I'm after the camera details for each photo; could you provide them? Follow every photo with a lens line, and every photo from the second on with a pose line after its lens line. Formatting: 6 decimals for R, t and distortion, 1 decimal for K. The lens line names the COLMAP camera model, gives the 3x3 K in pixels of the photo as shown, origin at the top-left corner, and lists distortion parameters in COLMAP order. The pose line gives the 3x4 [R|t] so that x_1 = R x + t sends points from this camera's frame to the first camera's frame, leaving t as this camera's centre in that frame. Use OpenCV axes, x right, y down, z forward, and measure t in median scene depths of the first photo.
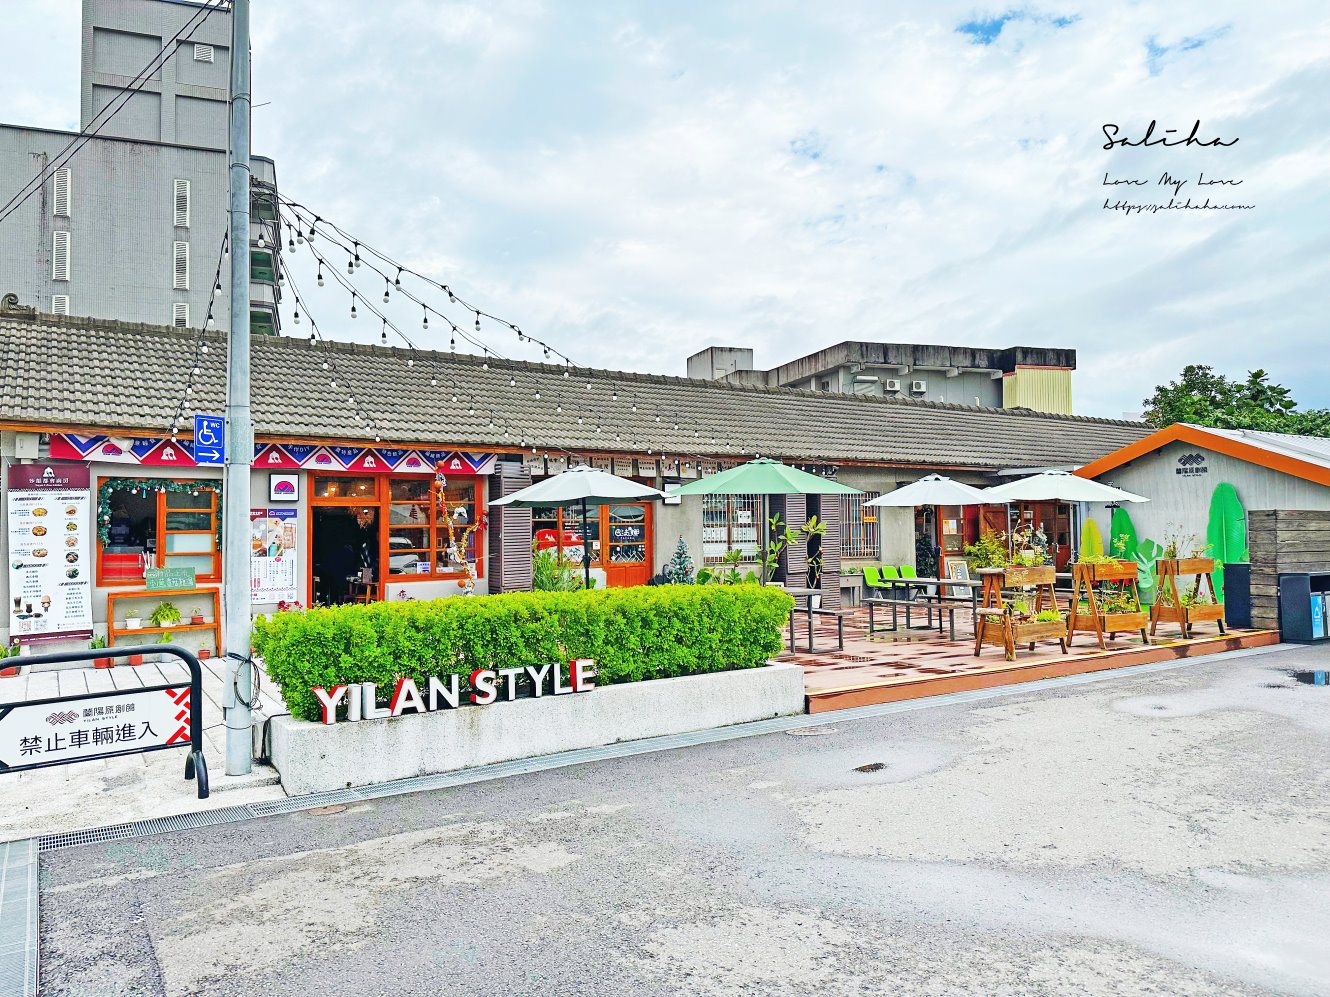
lens RADIAL K [[940.9, 0, 659.9], [0, 940.9, 488.9], [0, 0, 1]] dist [0.022806, -0.009721]
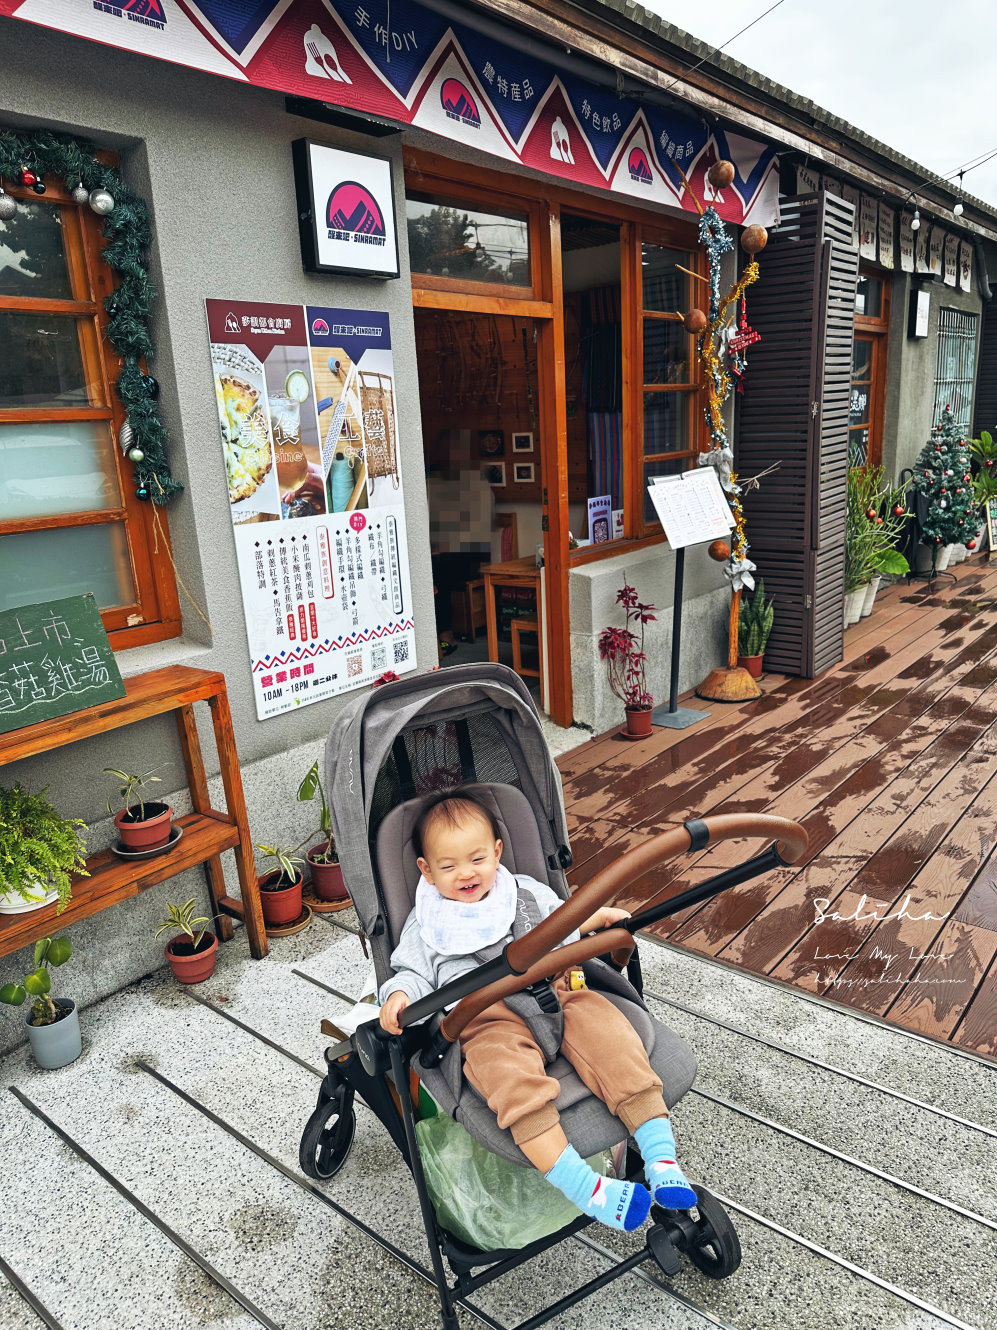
lens RADIAL K [[940.9, 0, 501.0], [0, 940.9, 668.0], [0, 0, 1]] dist [0.022806, -0.009721]
pose [[0.965252, -0.091127, 0.244918, -0.433185], [0.011751, 0.951417, 0.307682, 0.034780], [-0.261057, -0.294113, 0.919427, 0.745219]]
